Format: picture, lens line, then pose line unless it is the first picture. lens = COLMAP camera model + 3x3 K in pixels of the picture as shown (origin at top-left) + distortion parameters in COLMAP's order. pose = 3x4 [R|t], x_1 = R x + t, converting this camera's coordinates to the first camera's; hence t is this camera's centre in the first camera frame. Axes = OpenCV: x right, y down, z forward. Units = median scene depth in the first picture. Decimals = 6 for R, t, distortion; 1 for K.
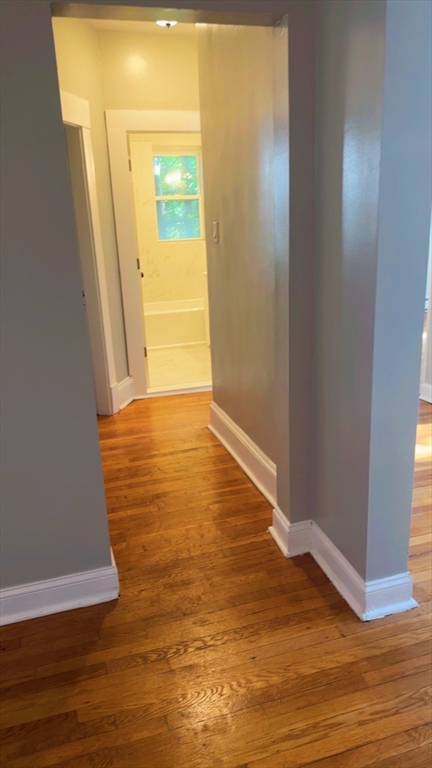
lens RADIAL K [[562.3, 0, 216.0], [0, 562.3, 384.0], [0, 0, 1]] dist [-0.001298, -0.001876]
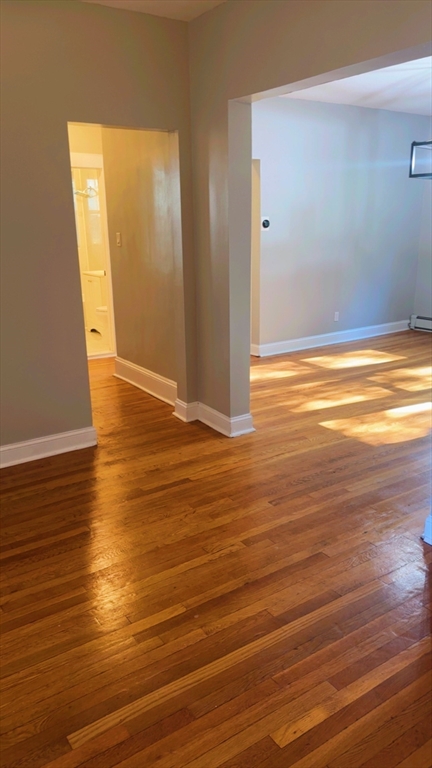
lens RADIAL K [[570.6, 0, 216.8], [0, 570.6, 395.0], [0, 0, 1]] dist [0.173387, -0.284350]
pose [[0.954635, -0.055045, 0.292647, -0.339077], [0.058372, 0.998291, -0.002640, 0.253426], [-0.292002, 0.019602, 0.956217, -0.849413]]
